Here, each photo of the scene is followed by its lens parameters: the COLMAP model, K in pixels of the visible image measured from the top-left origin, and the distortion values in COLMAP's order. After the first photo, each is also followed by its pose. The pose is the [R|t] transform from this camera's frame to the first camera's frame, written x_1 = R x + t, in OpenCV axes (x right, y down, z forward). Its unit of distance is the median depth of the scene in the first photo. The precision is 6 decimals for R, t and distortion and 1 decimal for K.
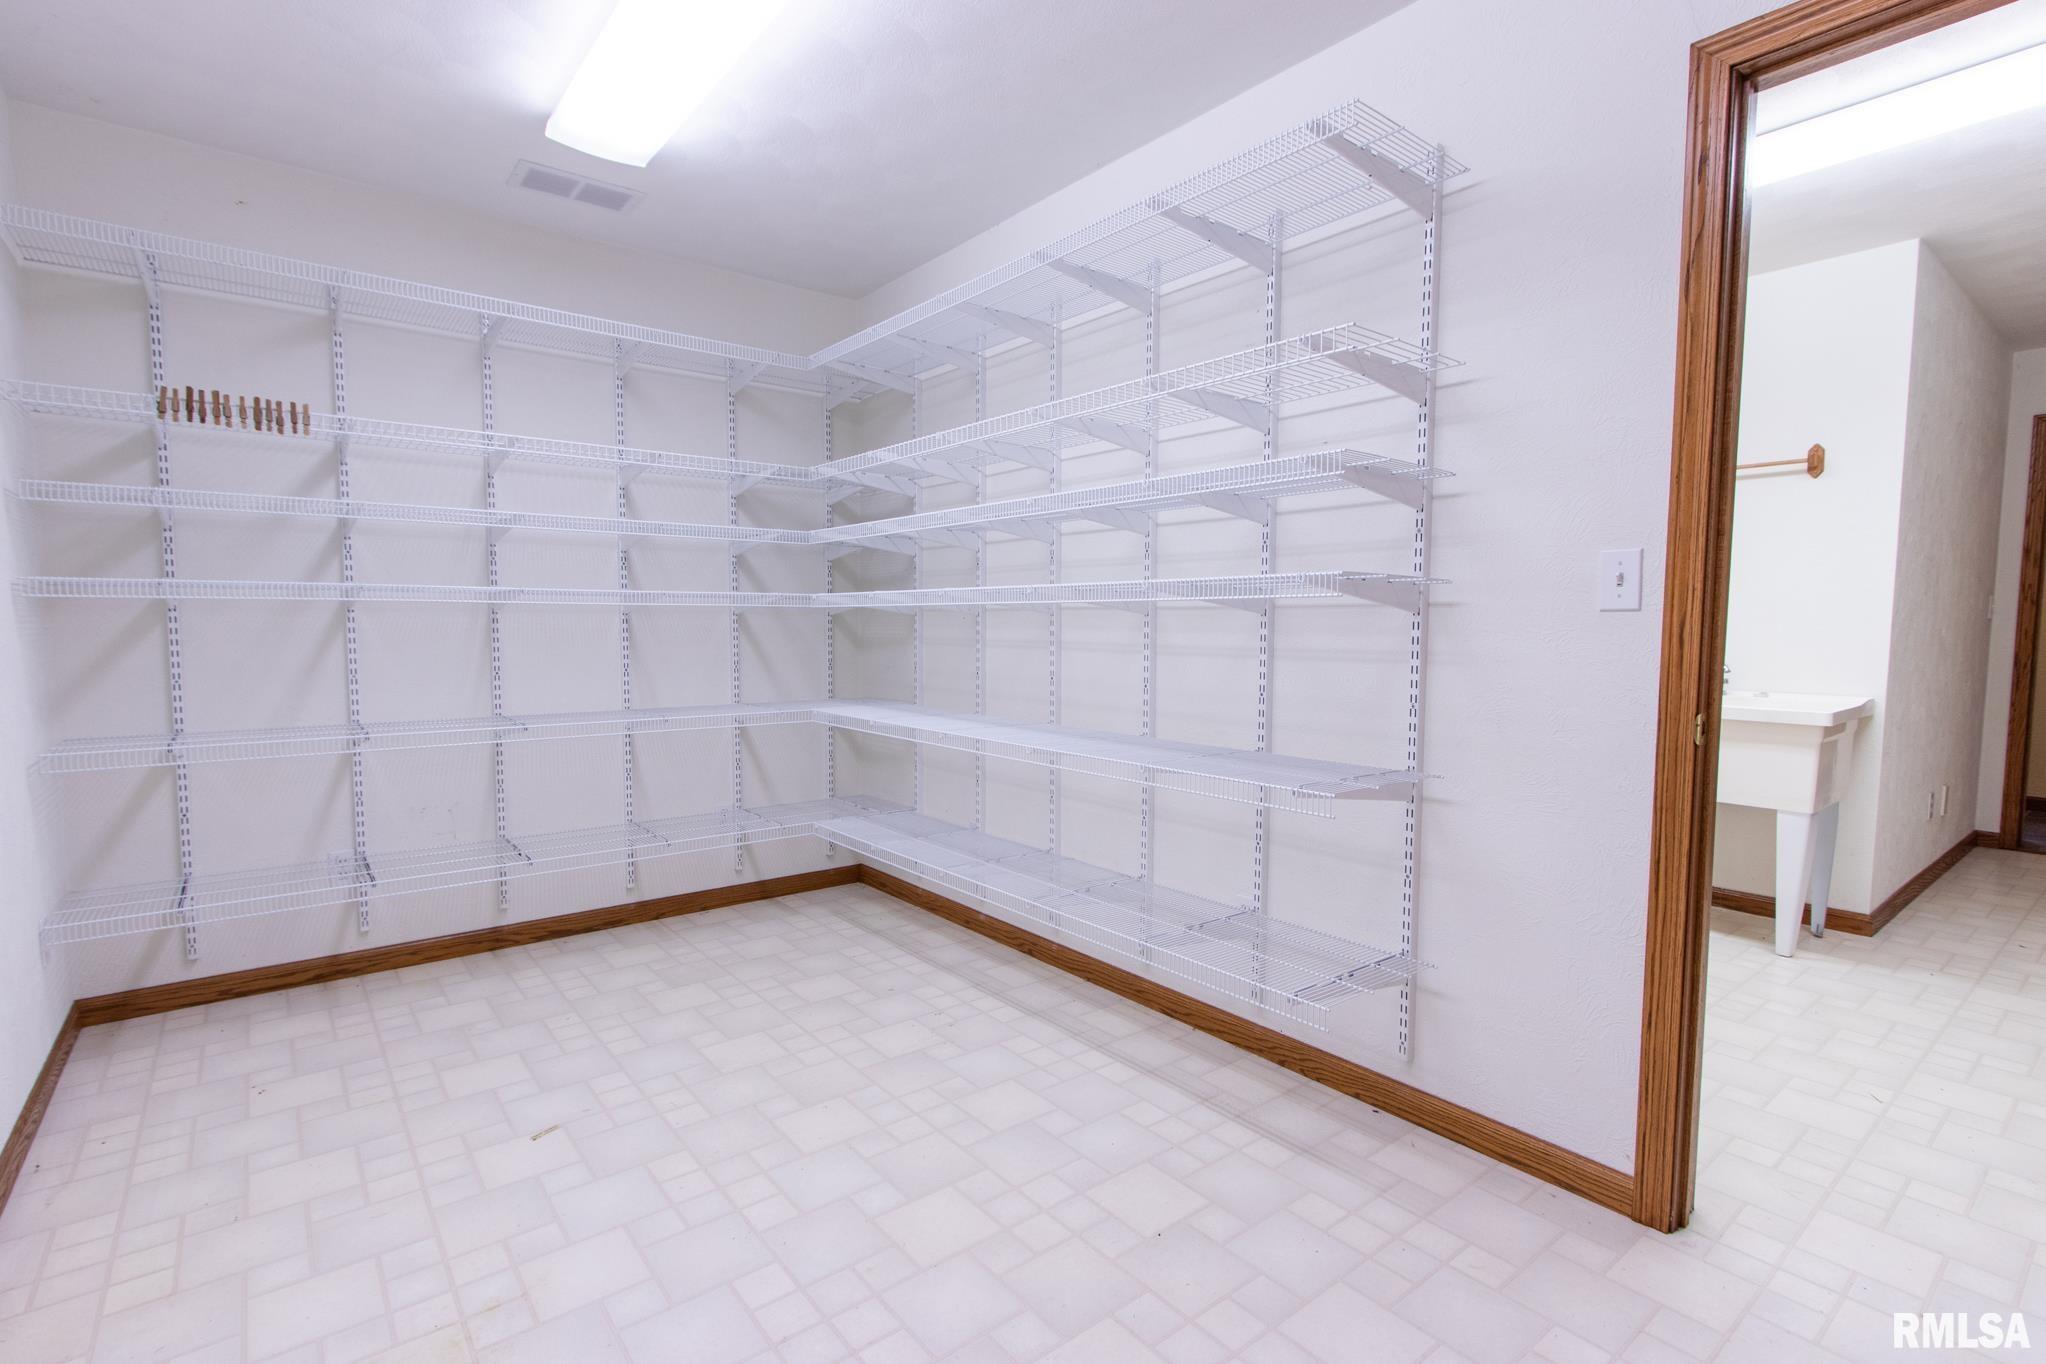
lens RADIAL K [[972.2, 0, 1023.0], [0, 972.2, 682.0], [0, 0, 1]] dist [0.001953, 0.000296]
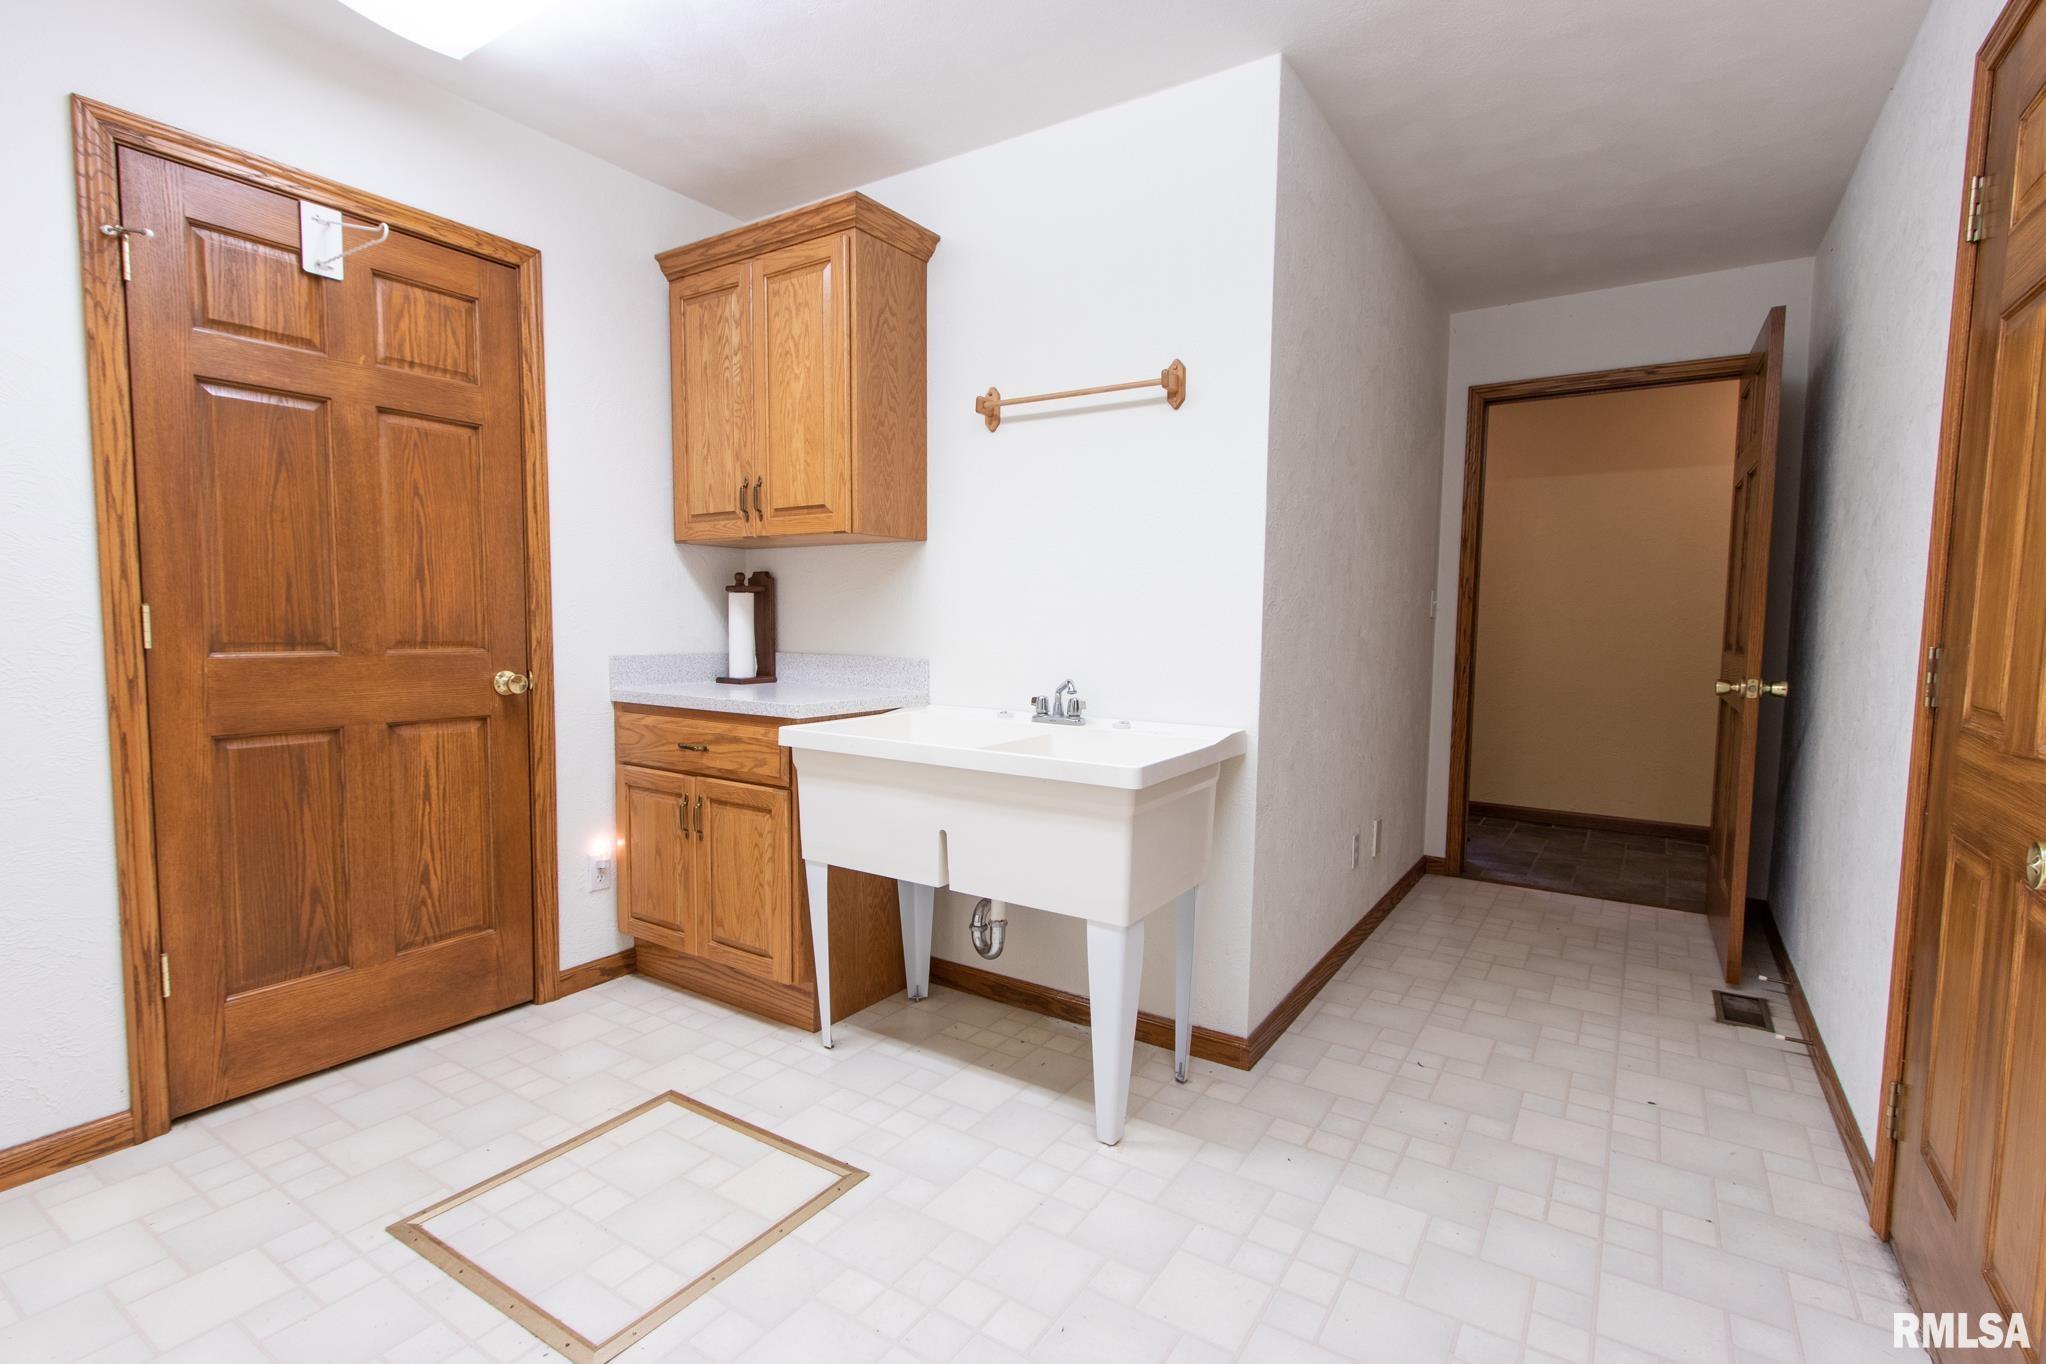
lens RADIAL K [[935.3, 0, 1015.7], [0, 935.3, 690.4], [0, 0, 1]] dist [0.002576, -0.000799]
pose [[0.955963, -0.019378, 0.292848, 0.508680], [0.015569, 0.999761, 0.015330, -0.023546], [-0.293075, -0.010096, 0.956036, 0.400630]]
